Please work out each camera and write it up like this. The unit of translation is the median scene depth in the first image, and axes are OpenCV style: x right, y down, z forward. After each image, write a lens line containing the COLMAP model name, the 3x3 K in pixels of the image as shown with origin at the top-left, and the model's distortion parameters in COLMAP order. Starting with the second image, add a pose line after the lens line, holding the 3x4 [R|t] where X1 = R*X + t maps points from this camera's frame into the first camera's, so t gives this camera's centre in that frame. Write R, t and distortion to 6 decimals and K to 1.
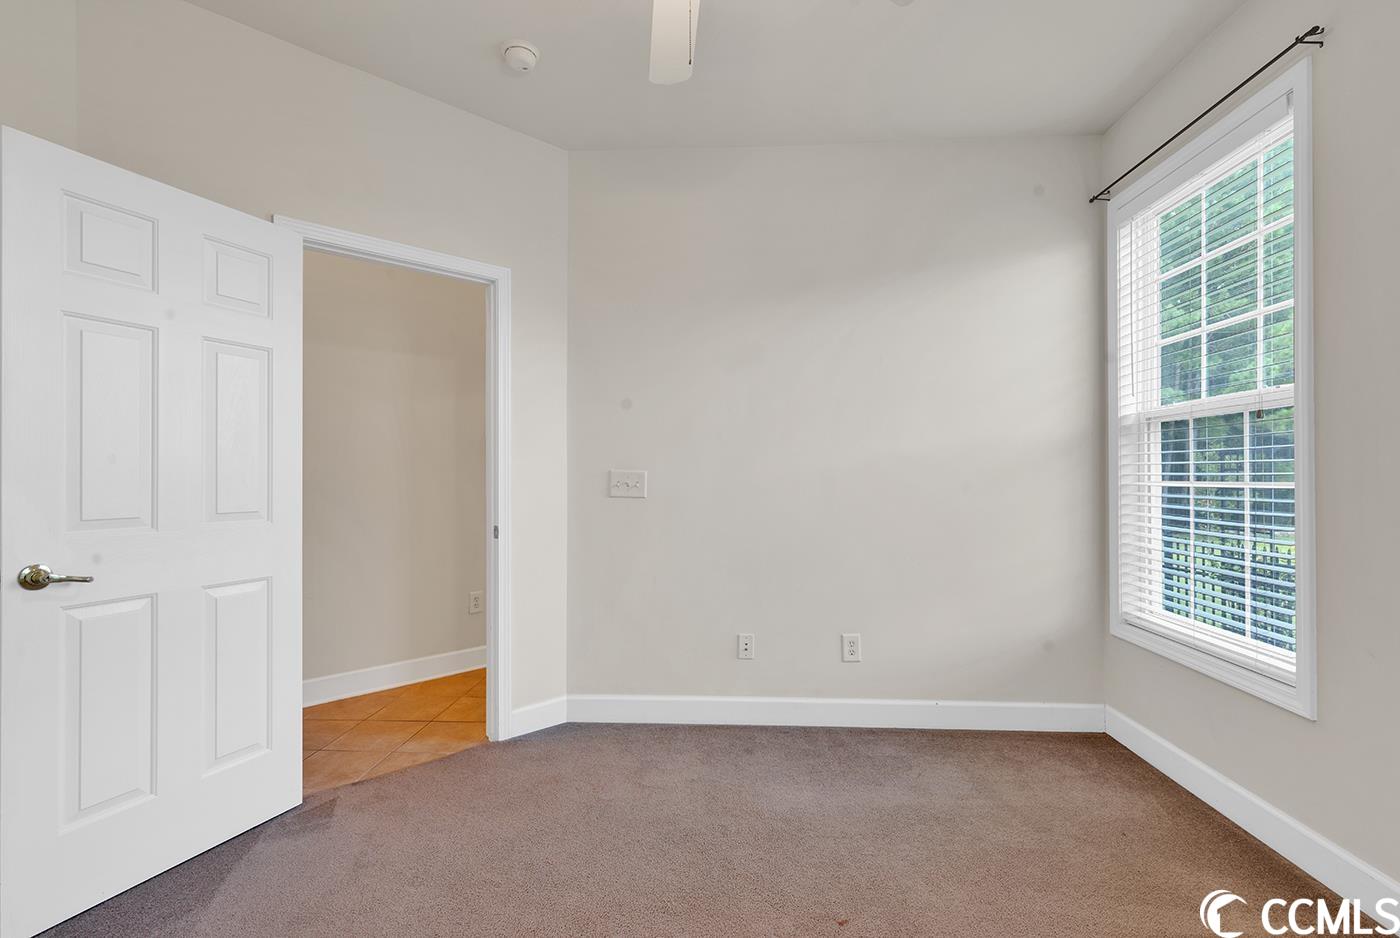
lens RADIAL K [[631.4, 0, 703.6], [0, 631.4, 475.1], [0, 0, 1]] dist [0.007281, -0.000270]
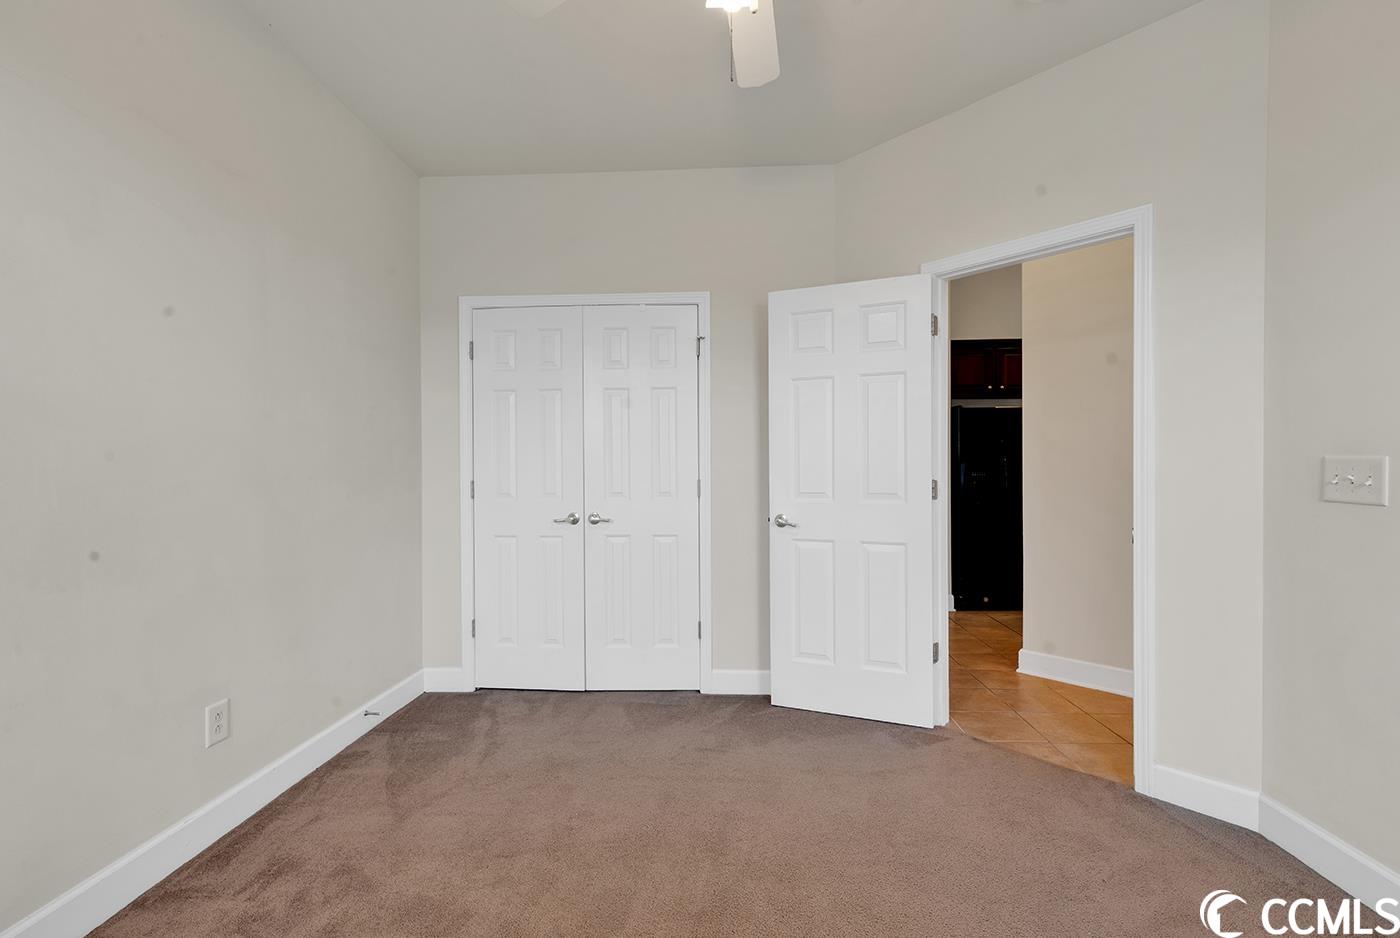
lens RADIAL K [[631.4, 0, 702.5], [0, 631.4, 467.7], [0, 0, 1]] dist [0.007281, -0.000270]
pose [[-0.010429, 0.002627, -0.999942, 0.498167], [0.010221, 0.999945, 0.002520, -0.004957], [0.999893, -0.010194, -0.010455, 0.449880]]
